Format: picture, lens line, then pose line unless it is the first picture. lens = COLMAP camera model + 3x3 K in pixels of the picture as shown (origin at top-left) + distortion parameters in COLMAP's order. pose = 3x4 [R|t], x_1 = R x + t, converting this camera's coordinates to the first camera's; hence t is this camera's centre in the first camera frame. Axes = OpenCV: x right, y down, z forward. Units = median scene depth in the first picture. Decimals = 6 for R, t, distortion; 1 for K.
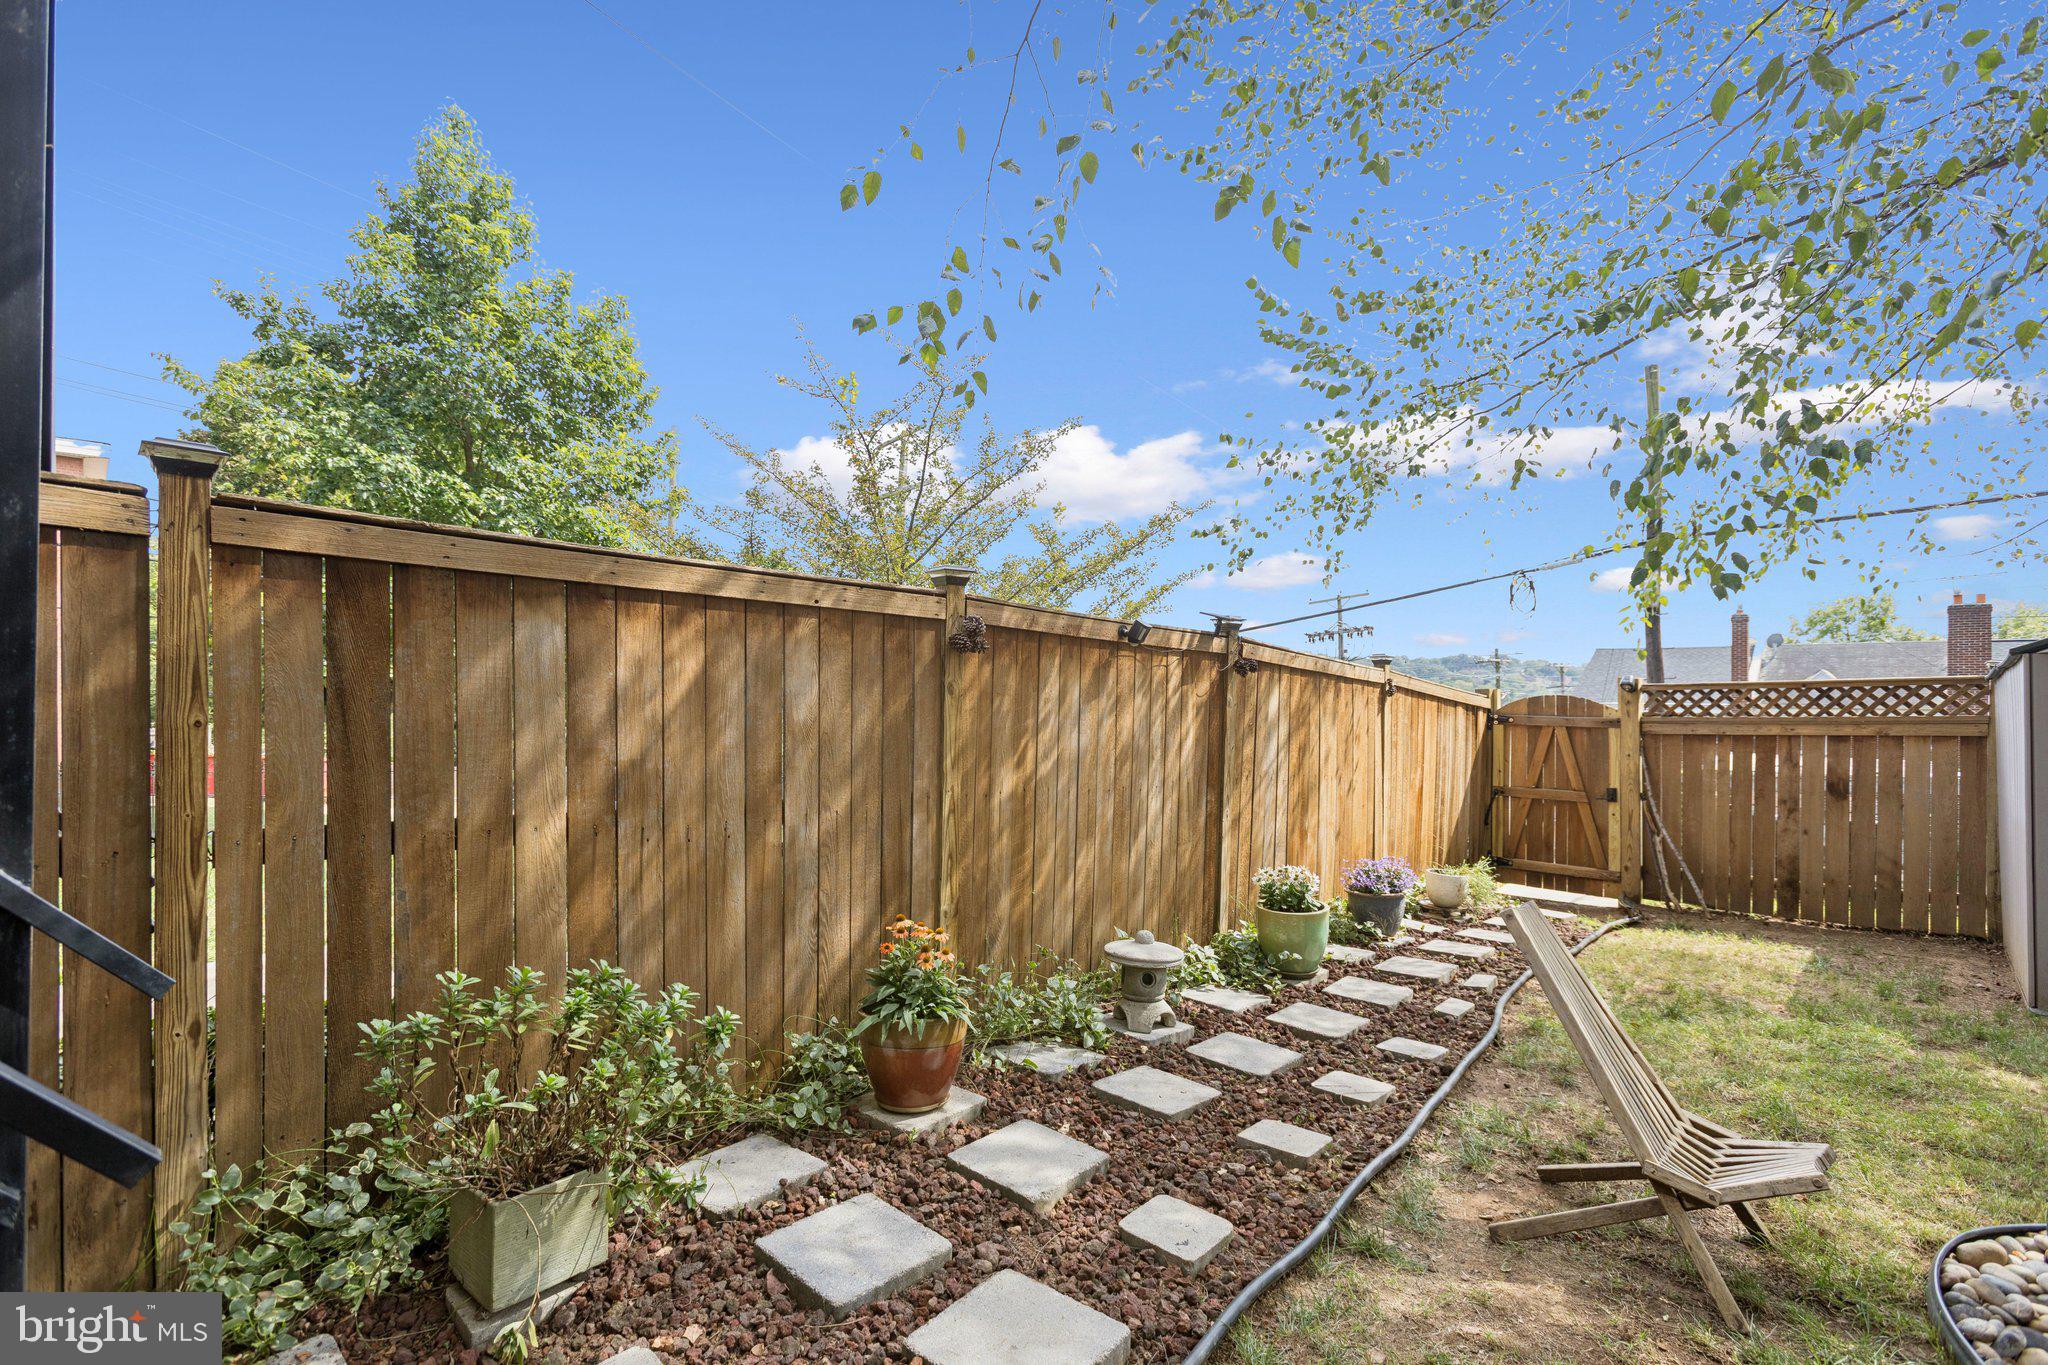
lens RADIAL K [[918.3, 0, 1029.9], [0, 918.3, 675.1], [0, 0, 1]] dist [-0.025091, 0.018694]
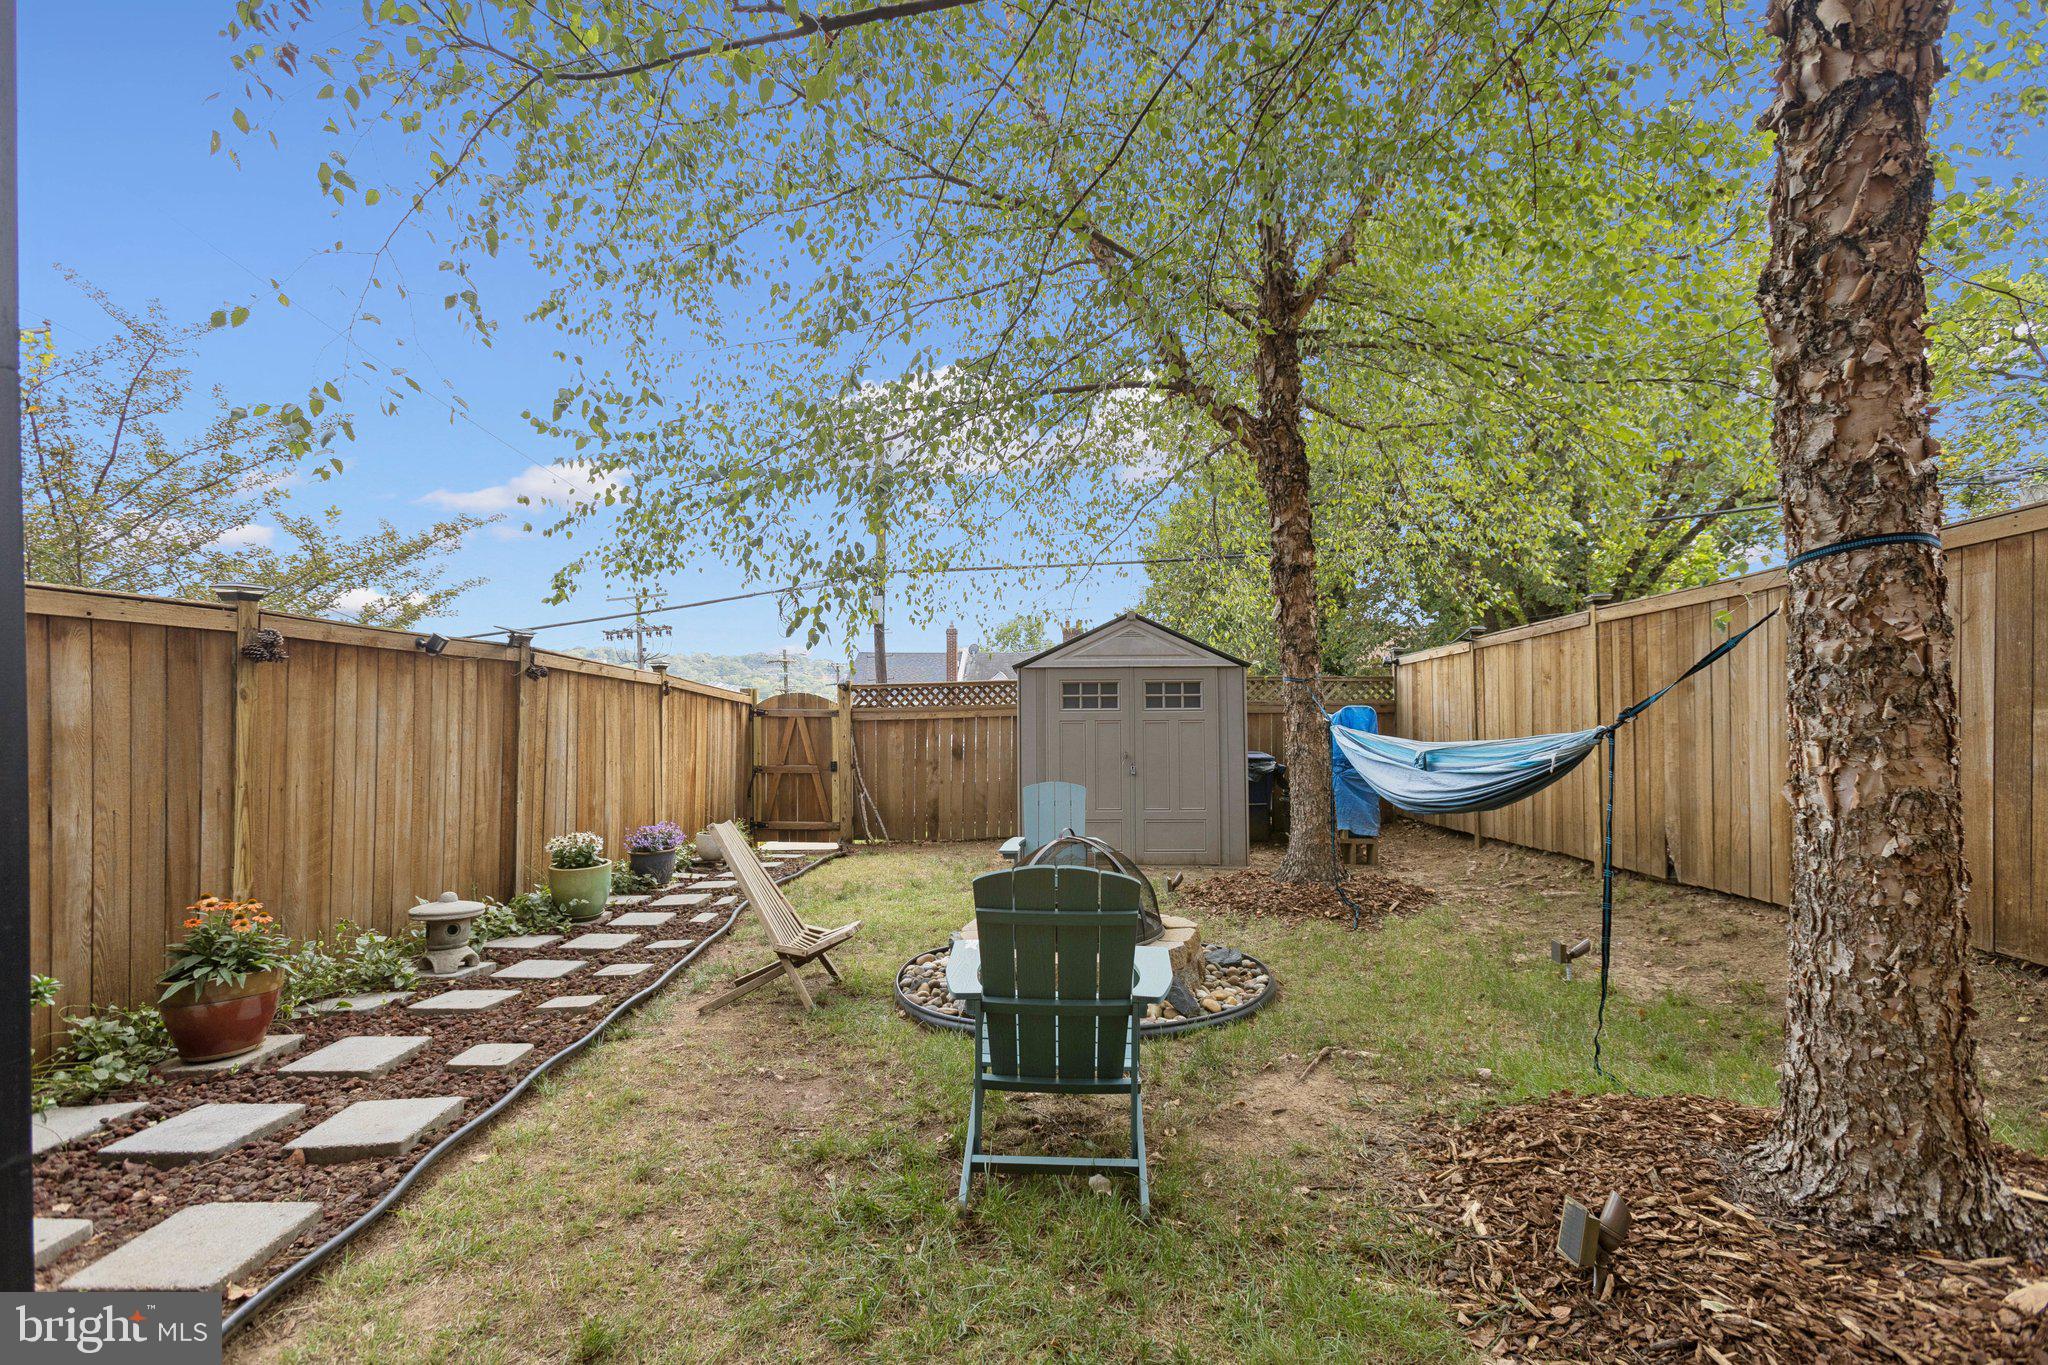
lens RADIAL K [[992.2, 0, 1018.8], [0, 992.2, 712.4], [0, 0, 1]] dist [0.034504, 0.000192]
pose [[0.777095, -0.021935, 0.629001, -0.106991], [-0.004525, 0.999172, 0.040434, -0.013778], [-0.629367, -0.034267, 0.776352, -0.447868]]
